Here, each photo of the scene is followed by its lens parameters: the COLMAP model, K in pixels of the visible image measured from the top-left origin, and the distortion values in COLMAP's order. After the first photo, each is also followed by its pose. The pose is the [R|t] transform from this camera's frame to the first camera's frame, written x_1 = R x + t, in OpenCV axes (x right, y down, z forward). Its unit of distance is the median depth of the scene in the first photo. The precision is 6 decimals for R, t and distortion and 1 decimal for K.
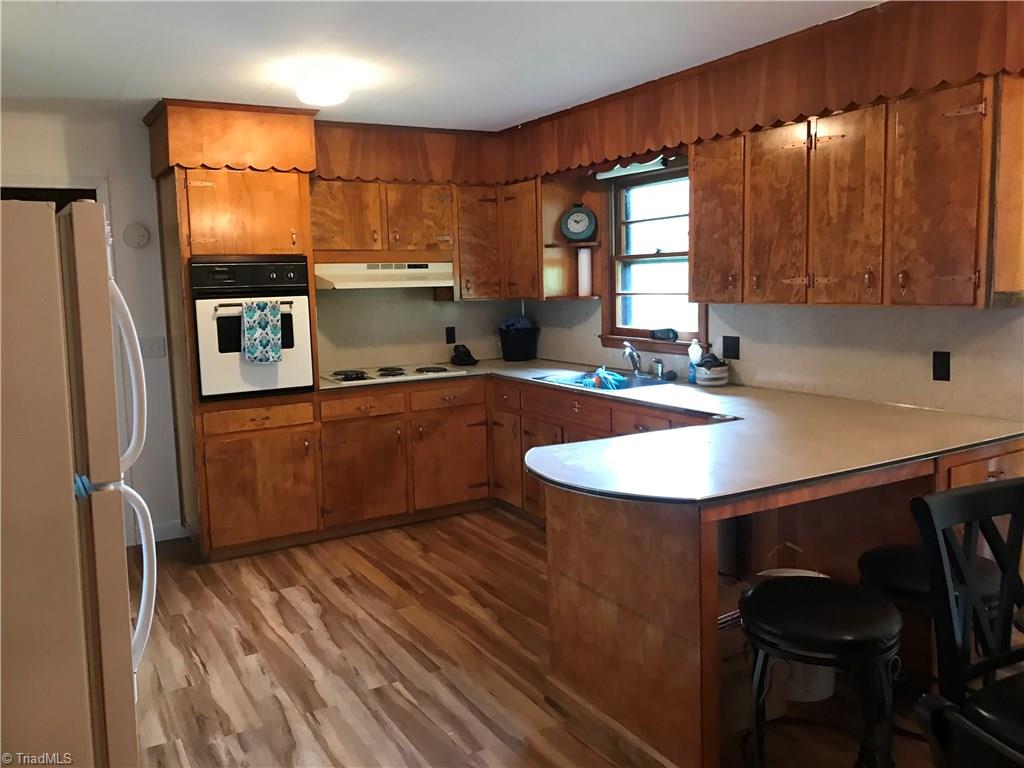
lens RADIAL K [[853.1, 0, 512.0], [0, 853.1, 375.5], [0, 0, 1]] dist [-0.008777, 0.035728]
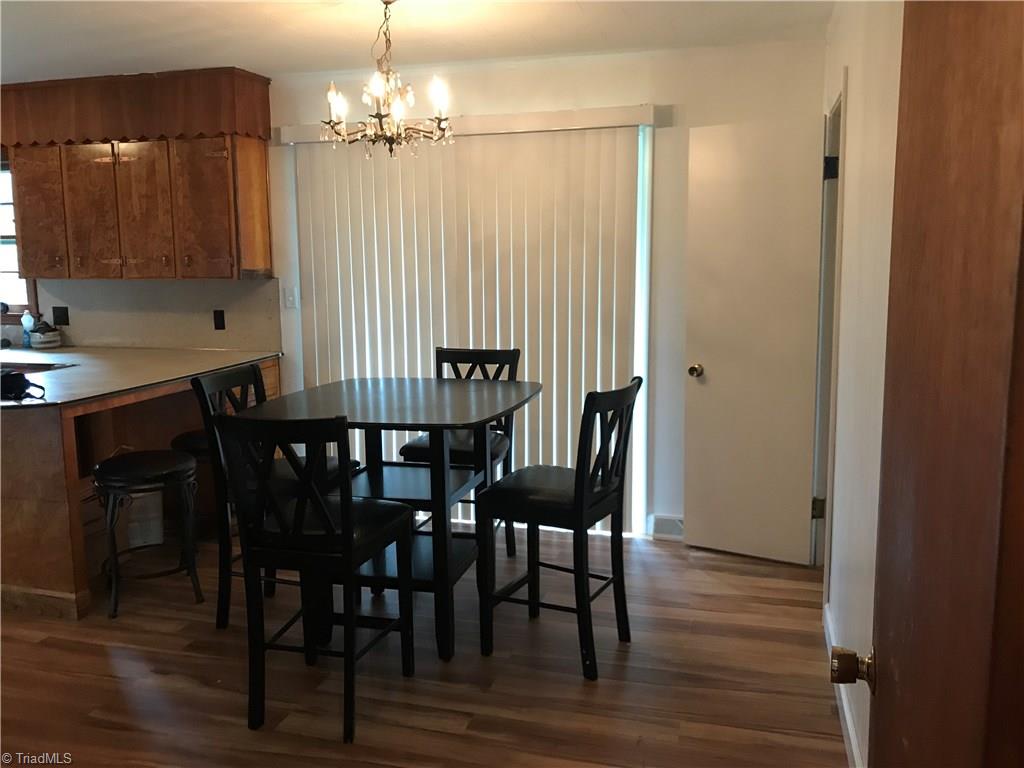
lens RADIAL K [[853.1, 0, 510.3], [0, 853.1, 378.2], [0, 0, 1]] dist [-0.008777, 0.035728]
pose [[0.726800, -0.076497, 0.682576, -0.145626], [0.064620, 0.996986, 0.042926, 0.056471], [-0.683802, 0.012909, 0.729553, -0.414581]]
